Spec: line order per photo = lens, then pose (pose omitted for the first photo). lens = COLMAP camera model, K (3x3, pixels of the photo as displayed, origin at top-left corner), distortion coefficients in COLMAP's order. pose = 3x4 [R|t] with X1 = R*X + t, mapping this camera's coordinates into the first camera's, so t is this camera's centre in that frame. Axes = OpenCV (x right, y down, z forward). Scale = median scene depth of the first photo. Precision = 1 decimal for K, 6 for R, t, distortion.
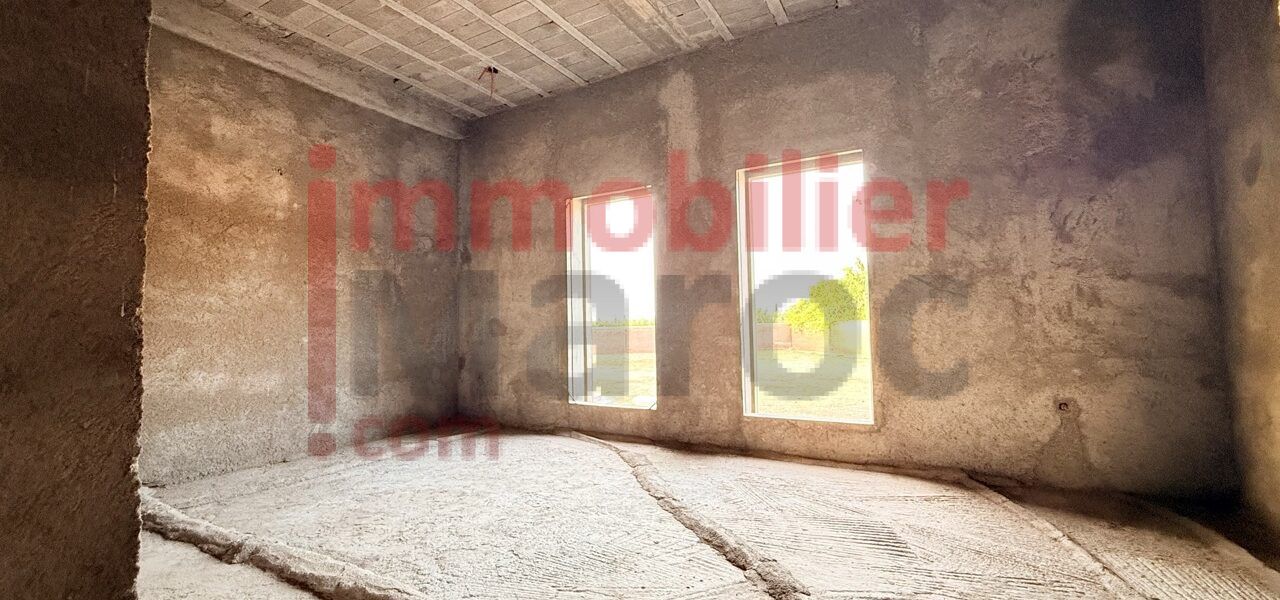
lens RADIAL K [[509.3, 0, 638.4], [0, 509.3, 303.4], [0, 0, 1]] dist [0.002487, -0.000103]
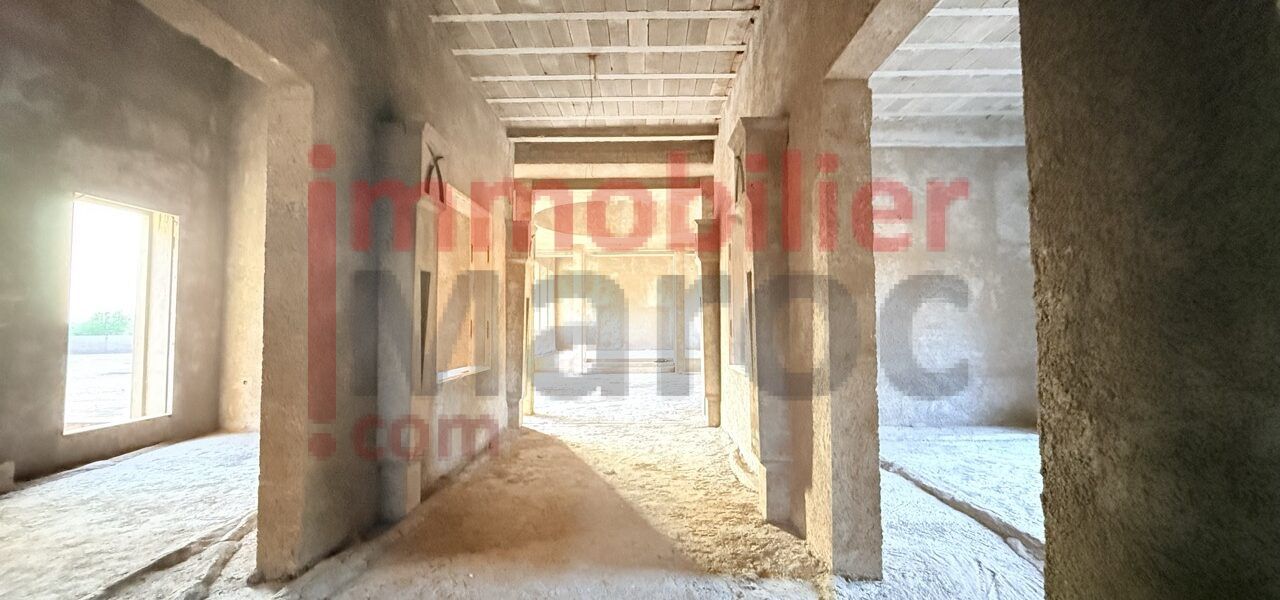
lens RADIAL K [[509.3, 0, 638.1], [0, 509.3, 302.7], [0, 0, 1]] dist [0.002487, -0.000103]
pose [[0.475286, -0.024510, -0.879490, 0.184637], [0.034044, 0.999376, -0.009453, -0.038301], [0.879172, -0.025449, 0.475824, -0.310325]]
